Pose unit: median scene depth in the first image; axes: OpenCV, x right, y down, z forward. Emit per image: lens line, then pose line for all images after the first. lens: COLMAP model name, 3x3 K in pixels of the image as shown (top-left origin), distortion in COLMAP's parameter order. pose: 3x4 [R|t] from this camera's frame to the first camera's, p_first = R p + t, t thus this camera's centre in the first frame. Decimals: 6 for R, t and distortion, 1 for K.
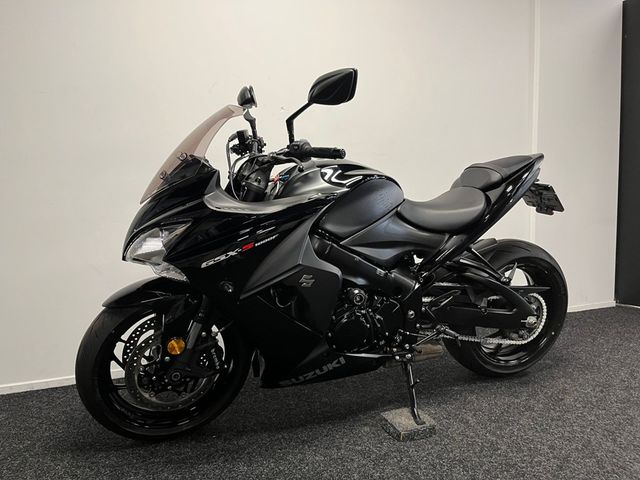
lens RADIAL K [[487.9, 0, 320.6], [0, 487.9, 245.2], [0, 0, 1]] dist [0.054279, -0.049215]
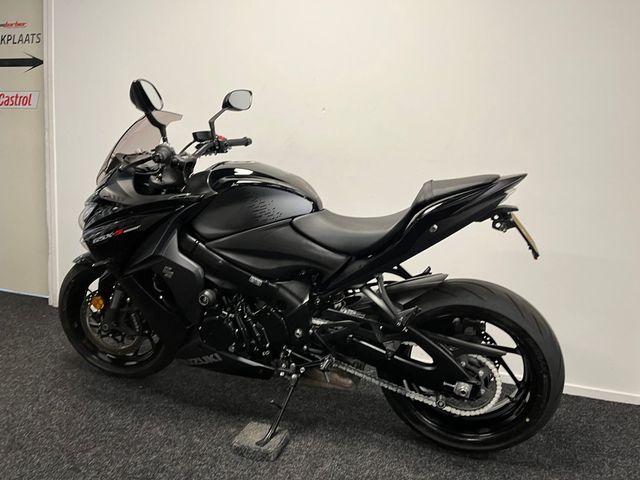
lens RADIAL K [[487.9, 0, 322.1], [0, 487.9, 244.7], [0, 0, 1]] dist [0.054279, -0.049215]
pose [[0.790992, 0.161917, -0.590013, 0.775295], [-0.152215, 0.986104, 0.066551, -0.099284], [0.592590, 0.037167, 0.804646, 0.278359]]
